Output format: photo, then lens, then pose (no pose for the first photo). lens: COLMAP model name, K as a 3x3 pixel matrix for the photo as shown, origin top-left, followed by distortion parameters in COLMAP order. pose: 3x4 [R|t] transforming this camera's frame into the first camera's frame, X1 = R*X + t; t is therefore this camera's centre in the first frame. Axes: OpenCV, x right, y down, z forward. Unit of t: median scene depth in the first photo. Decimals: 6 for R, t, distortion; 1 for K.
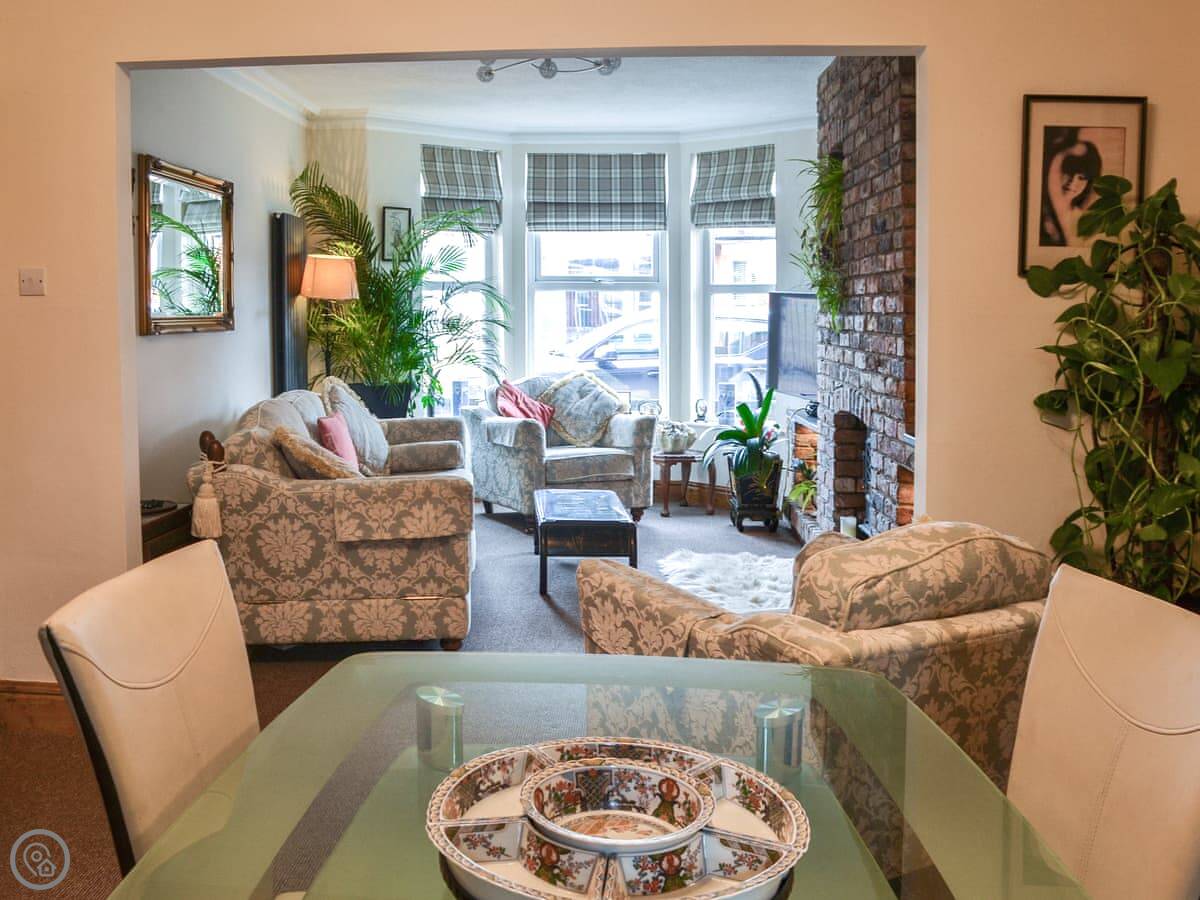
lens RADIAL K [[943.5, 0, 600.0], [0, 943.5, 450.0], [0, 0, 1]] dist [-0.073328, 0.004962]
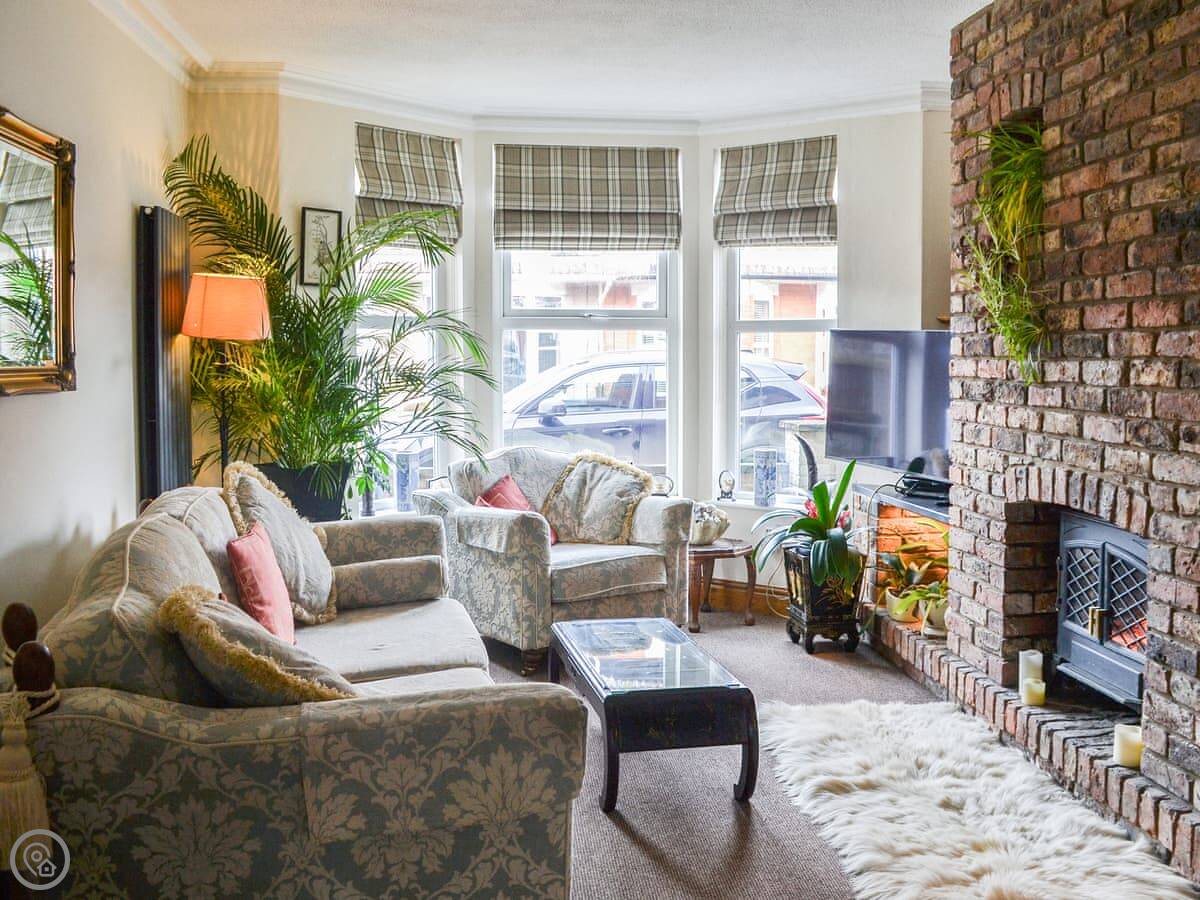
lens RADIAL K [[943.5, 0, 600.0], [0, 943.5, 450.0], [0, 0, 1]] dist [-0.073328, 0.004962]
pose [[0.989717, -0.019230, 0.141744, -0.115328], [0.025926, 0.998626, -0.045549, -0.043710], [-0.140674, 0.048755, 0.988855, 0.296387]]
